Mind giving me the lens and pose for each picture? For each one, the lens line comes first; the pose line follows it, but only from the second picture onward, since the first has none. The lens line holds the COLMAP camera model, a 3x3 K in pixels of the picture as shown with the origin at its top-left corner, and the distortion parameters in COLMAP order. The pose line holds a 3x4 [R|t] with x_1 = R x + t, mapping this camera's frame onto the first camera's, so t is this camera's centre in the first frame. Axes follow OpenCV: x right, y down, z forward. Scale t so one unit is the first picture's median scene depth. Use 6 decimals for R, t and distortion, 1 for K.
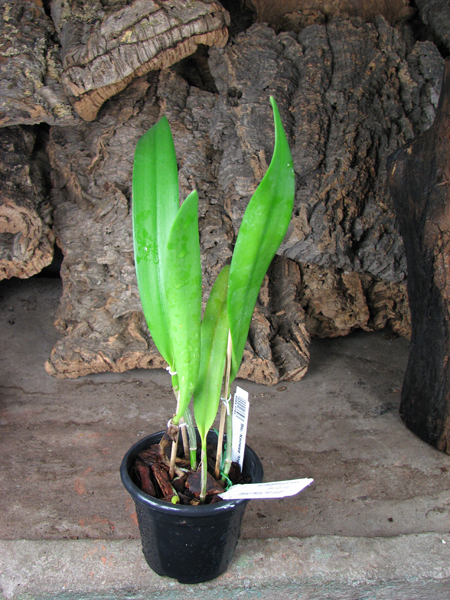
lens RADIAL K [[647.5, 0, 204.6], [0, 647.5, 289.4], [0, 0, 1]] dist [-0.206051, 0.266842]
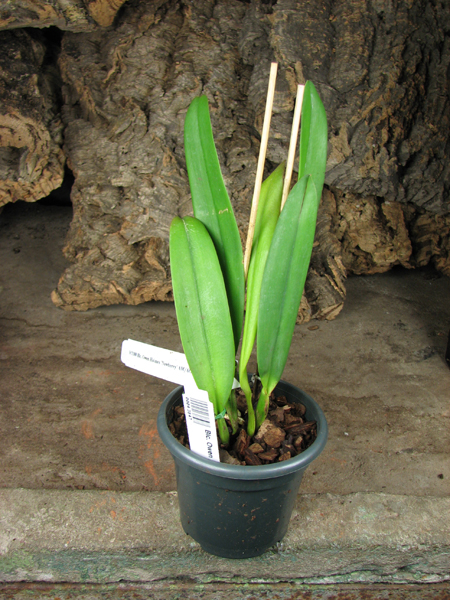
lens RADIAL K [[645.7, 0, 207.8], [0, 645.7, 287.5], [0, 0, 1]] dist [-0.205355, 0.263694]
pose [[0.999581, 0.025405, -0.013838, -0.016604], [-0.024300, 0.996894, 0.074917, 0.033005], [0.015698, -0.074549, 0.997094, 0.100914]]
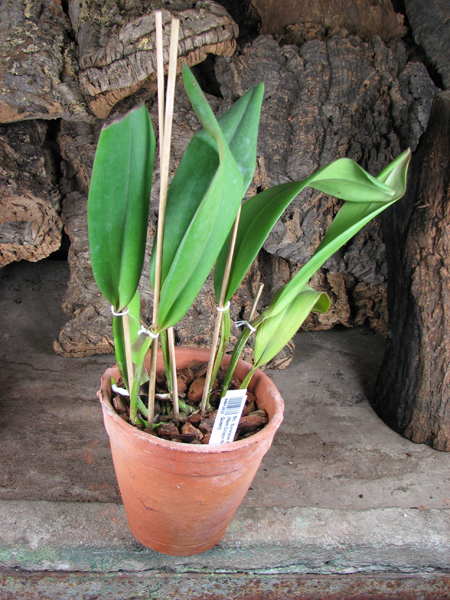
lens RADIAL K [[647.5, 0, 204.6], [0, 647.5, 289.4], [0, 0, 1]] dist [-0.206051, 0.266842]
pose [[0.997819, 0.051919, 0.040769, -0.039868], [-0.053363, 0.997955, 0.035183, -0.025717], [-0.038859, -0.037281, 0.998549, -0.091338]]
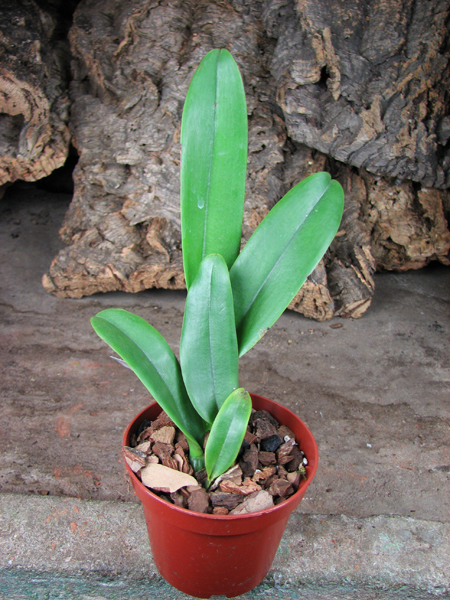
lens RADIAL K [[646.8, 0, 205.8], [0, 646.8, 287.7], [0, 0, 1]] dist [-0.208195, 0.270720]
pose [[0.995993, 0.056986, -0.068926, 0.011237], [-0.053907, 0.997498, 0.045734, 0.076845], [0.071359, -0.041835, 0.996573, 0.198017]]
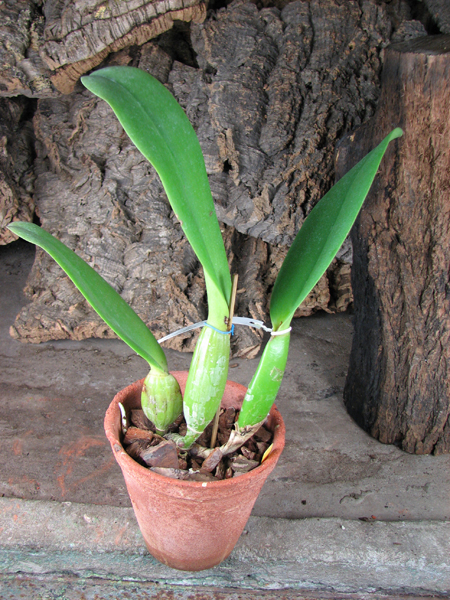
lens RADIAL K [[646.8, 0, 205.8], [0, 646.8, 287.7], [0, 0, 1]] dist [-0.208195, 0.270720]
pose [[0.996363, 0.051046, -0.068224, 0.132682], [-0.047173, 0.997247, 0.057212, -0.023924], [0.070956, -0.053786, 0.996028, -0.015270]]
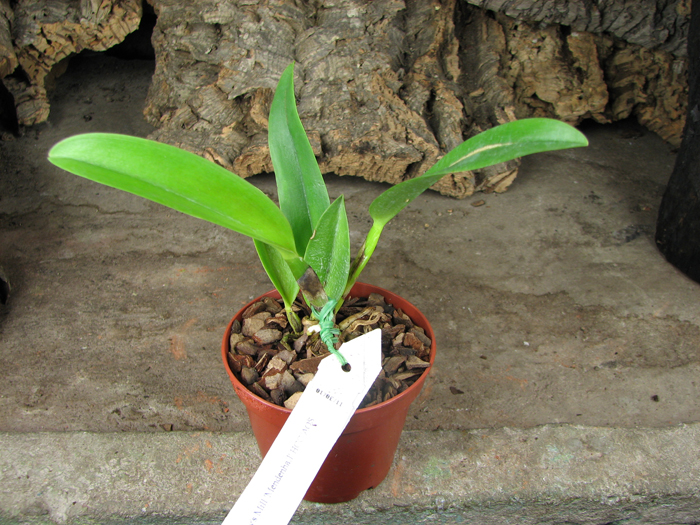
lens RADIAL K [[754.4, 0, 336.3], [0, 754.4, 281.6], [0, 0, 1]] dist [-0.201100, 0.258878]
pose [[0.999622, -0.002163, -0.027420, -0.008319], [0.008221, 0.974830, 0.222798, 0.055527], [0.026248, -0.222939, 0.974479, 0.198251]]
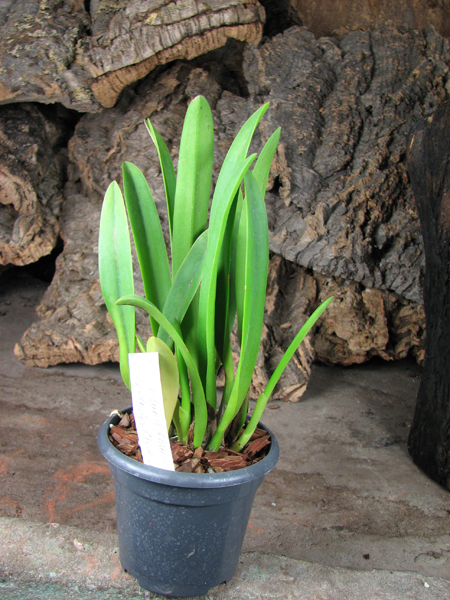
lens RADIAL K [[646.6, 0, 207.5], [0, 646.6, 290.2], [0, 0, 1]] dist [-0.201100, 0.258878]
pose [[0.987682, 0.100896, -0.119604, 0.113816], [-0.116620, 0.984267, -0.132735, 0.119364], [0.104330, 0.145048, 0.983909, 0.122879]]
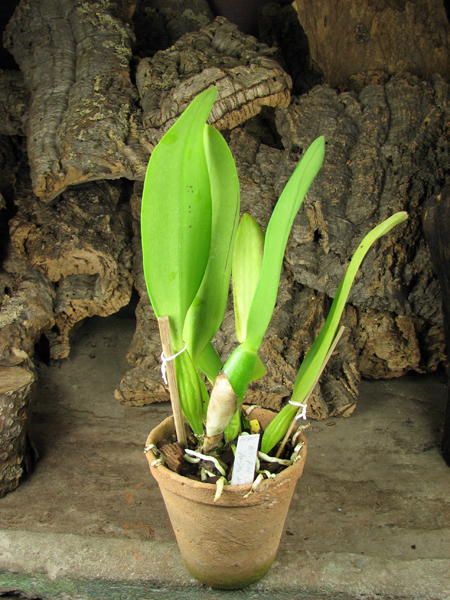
lens RADIAL K [[647.5, 0, 204.6], [0, 647.5, 289.4], [0, 0, 1]] dist [-0.206051, 0.266842]
pose [[0.984319, 0.012948, -0.175921, 0.092902], [-0.028511, 0.995867, -0.086232, 0.029558], [0.174078, 0.089895, 0.980620, -0.078445]]
